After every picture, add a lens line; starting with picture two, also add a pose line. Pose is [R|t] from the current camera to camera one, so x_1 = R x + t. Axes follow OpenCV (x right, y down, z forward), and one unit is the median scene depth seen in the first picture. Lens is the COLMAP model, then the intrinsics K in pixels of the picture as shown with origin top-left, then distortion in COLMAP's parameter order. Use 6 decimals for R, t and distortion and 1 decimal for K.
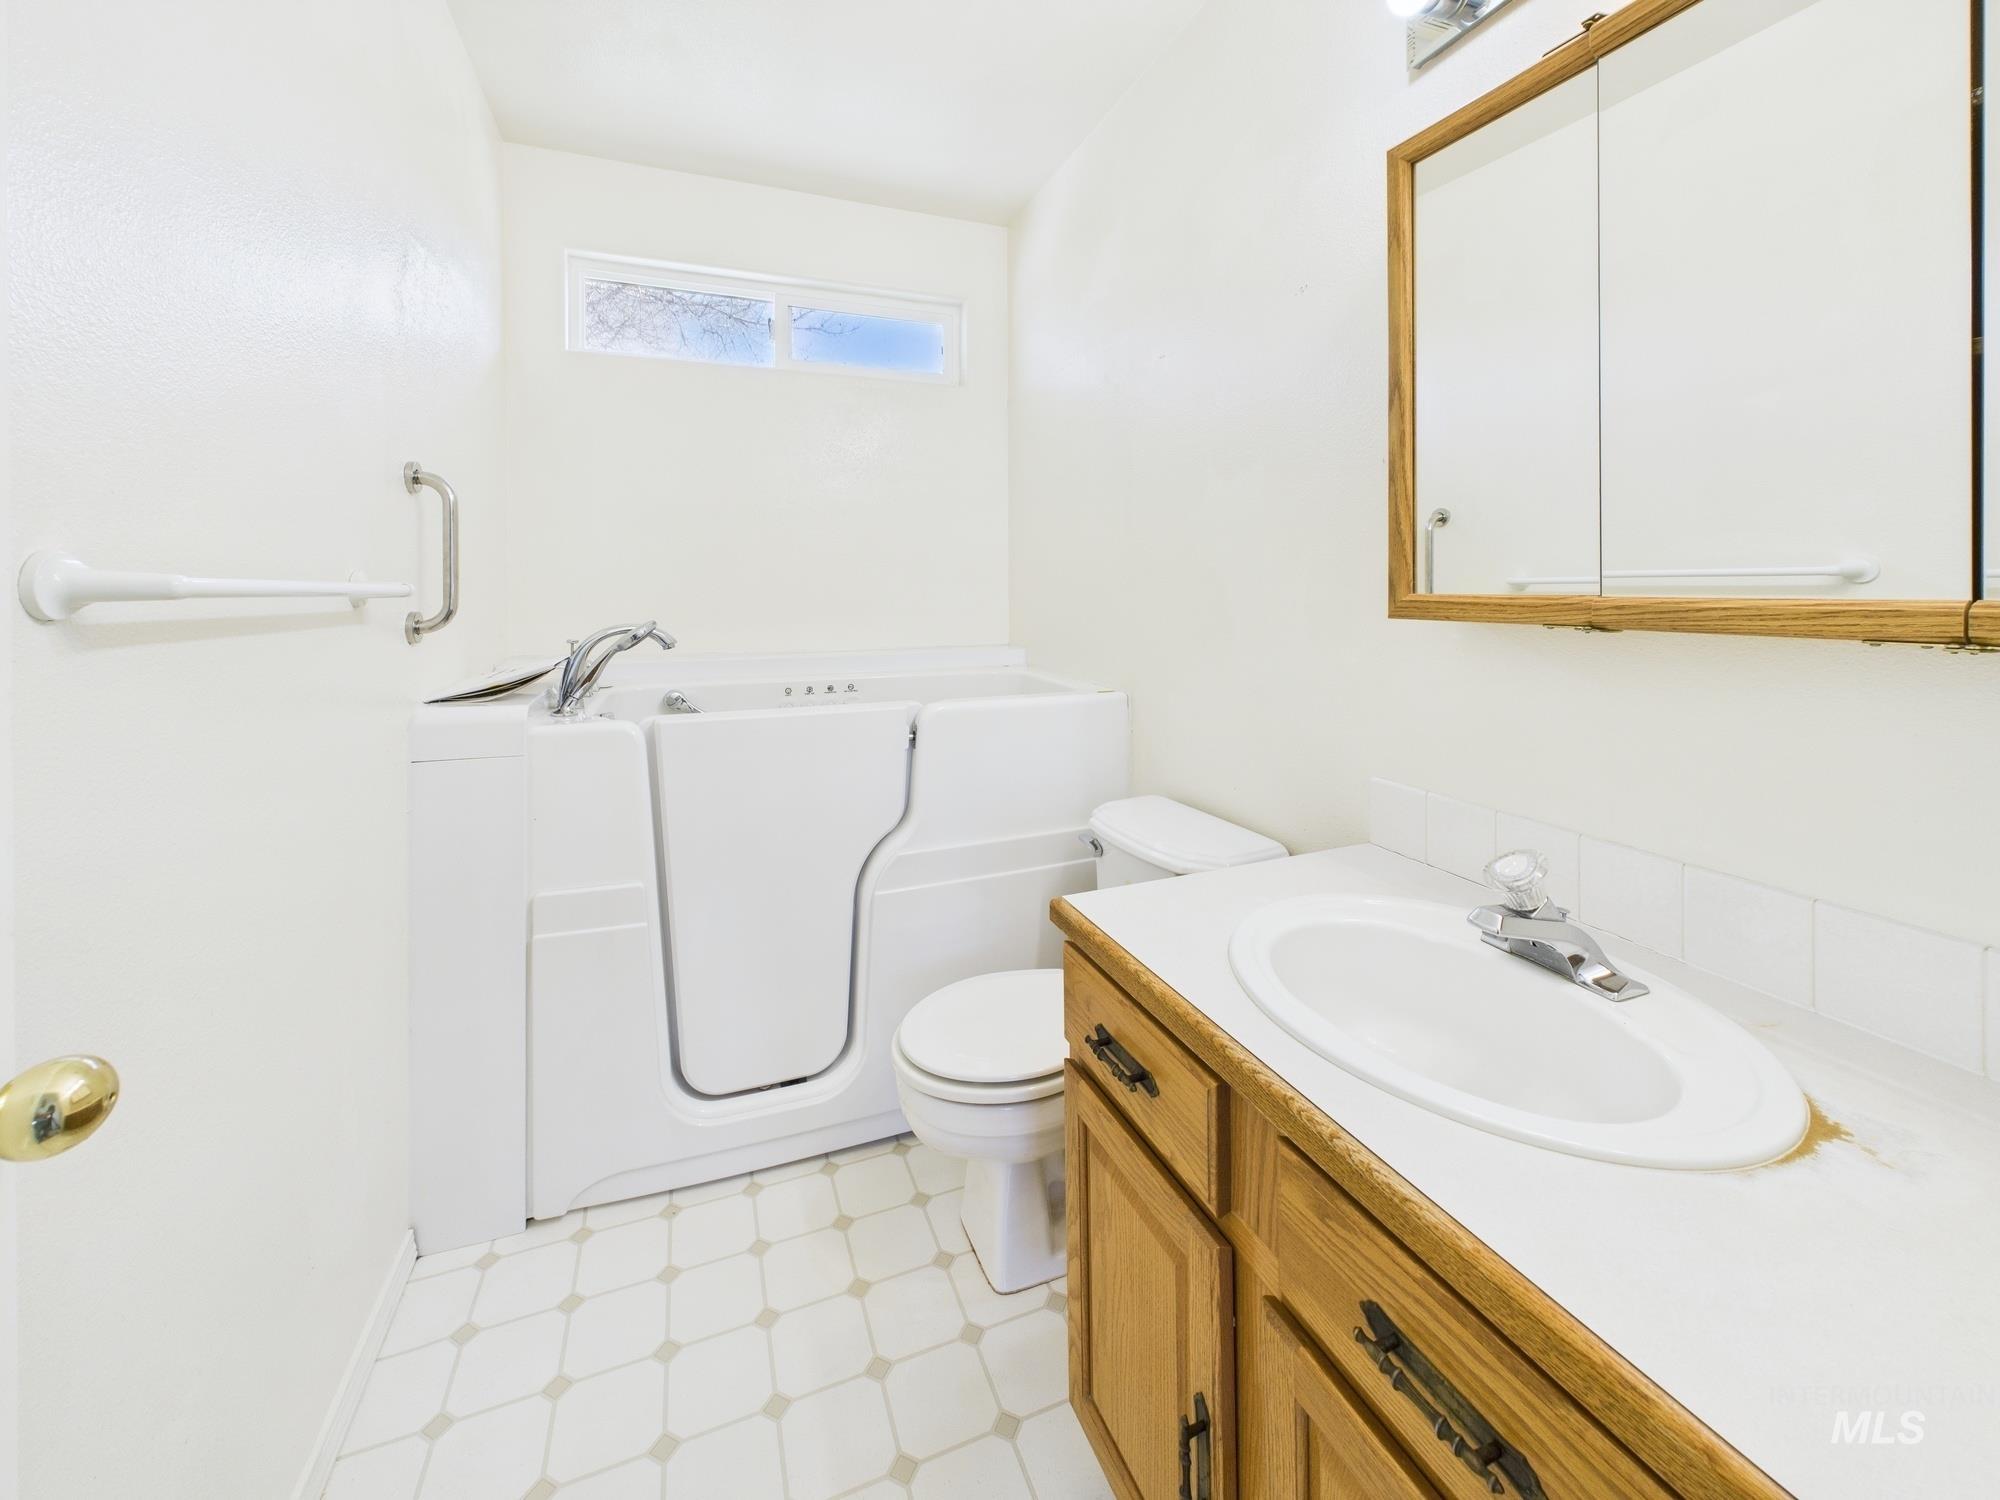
lens RADIAL K [[798.9, 0, 997.4], [0, 798.9, 793.0], [0, 0, 1]] dist [0.000914, 0.000323]
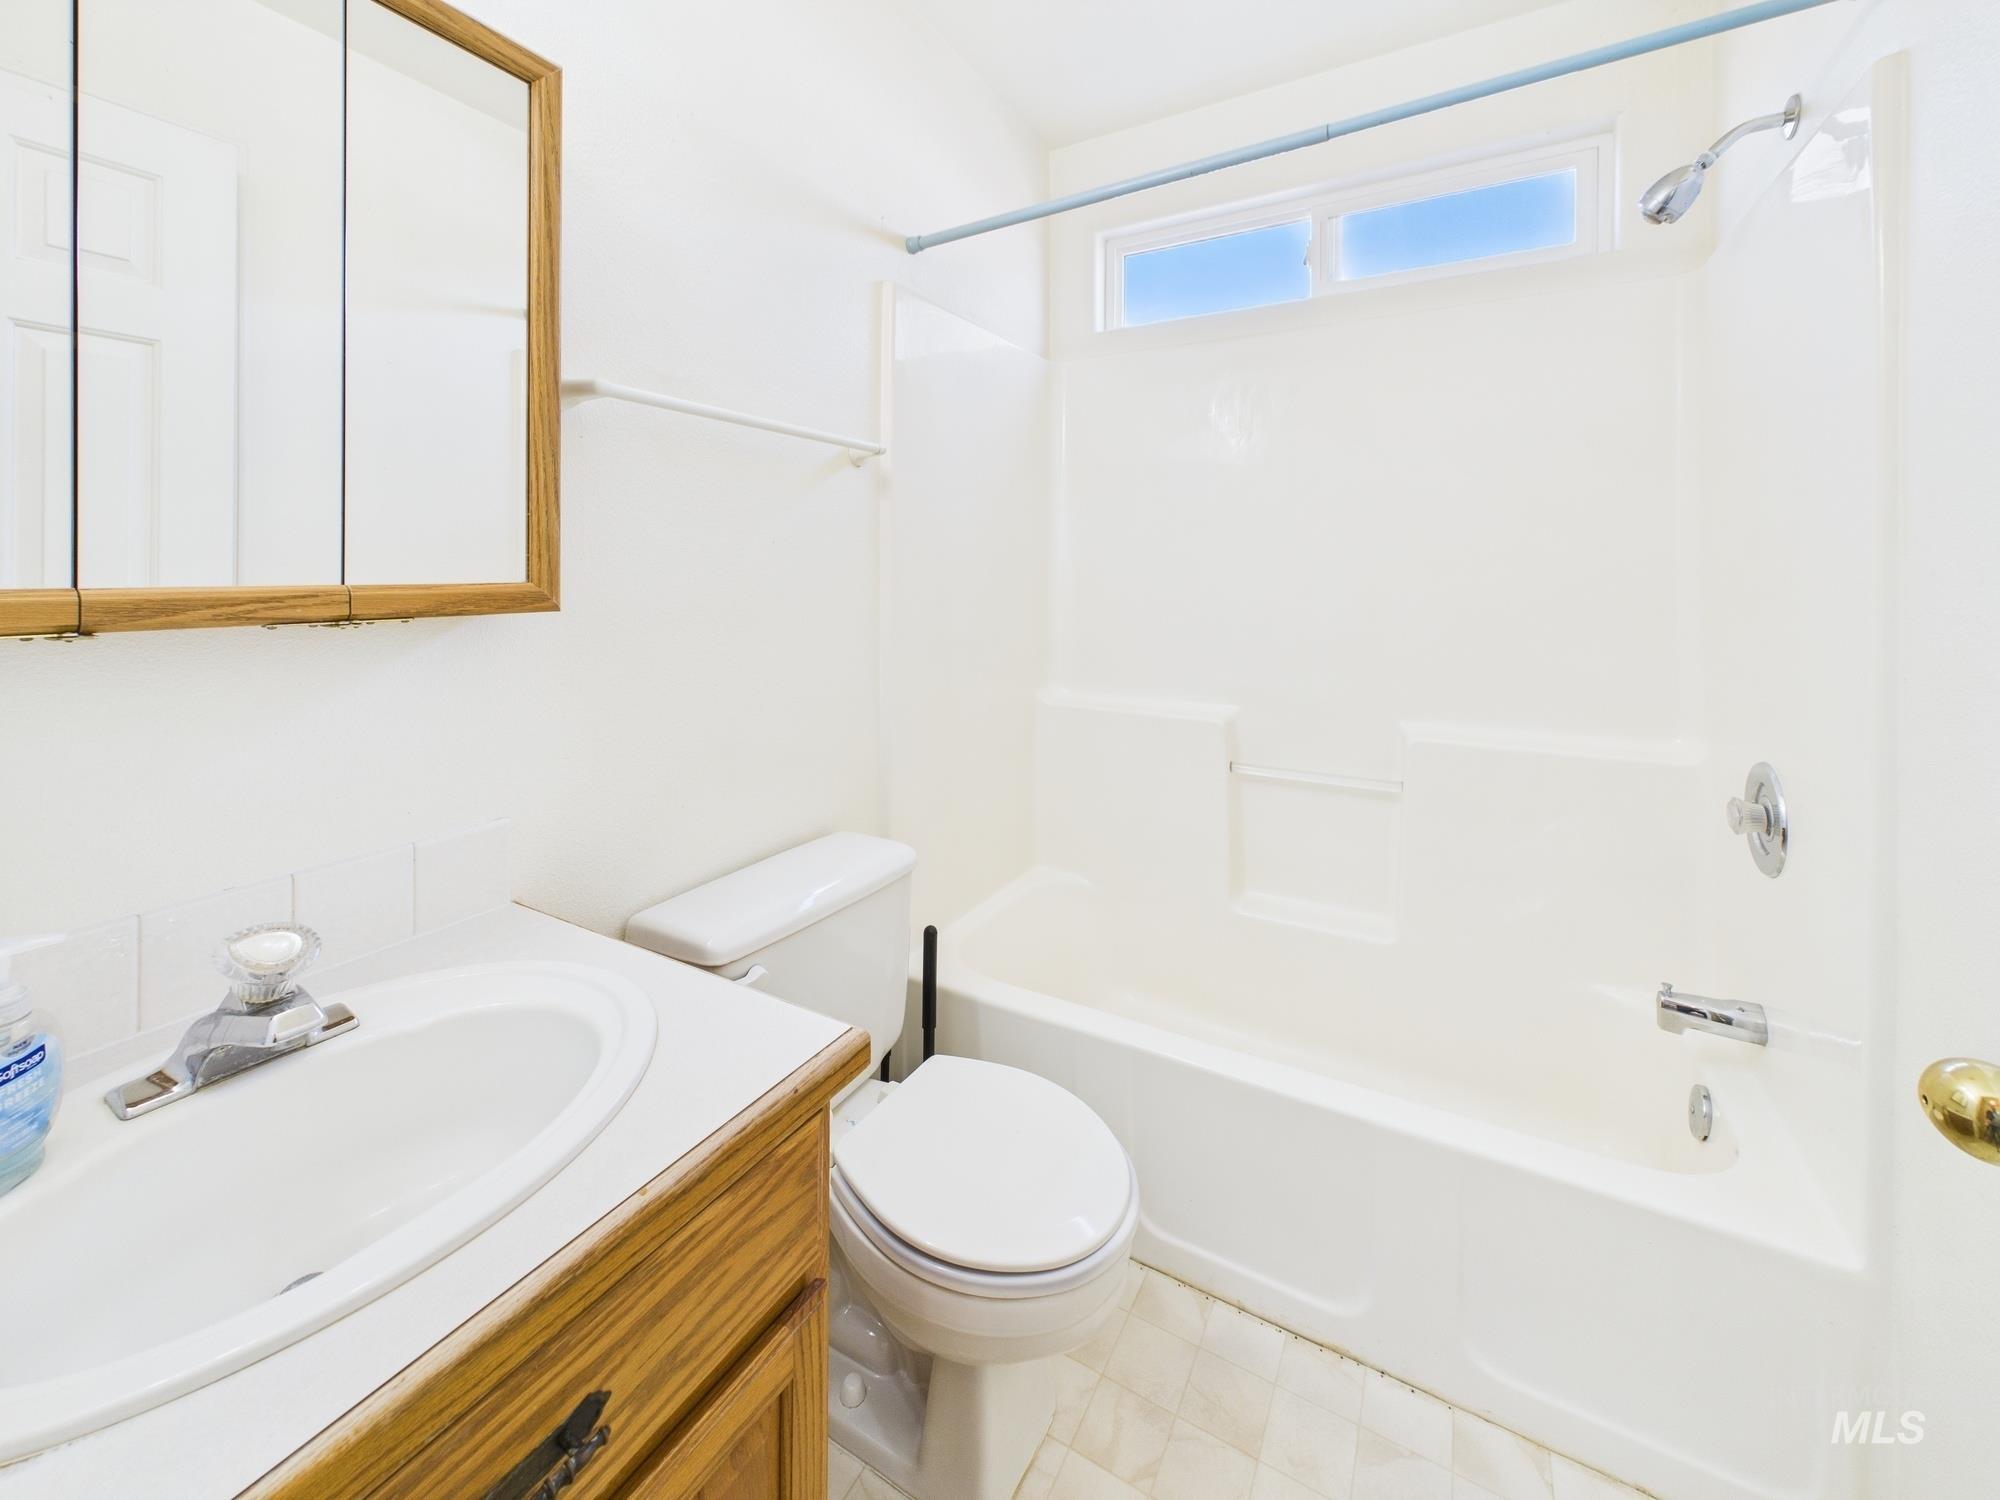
lens RADIAL K [[798.8, 0, 999.1], [0, 798.8, 709.5], [0, 0, 1]] dist [-0.001098, 0.000473]
pose [[-0.623083, -0.134039, 0.770585, -0.369063], [0.200147, 0.925081, 0.322749, -0.235400], [-0.756114, 0.355330, -0.549574, 0.891129]]
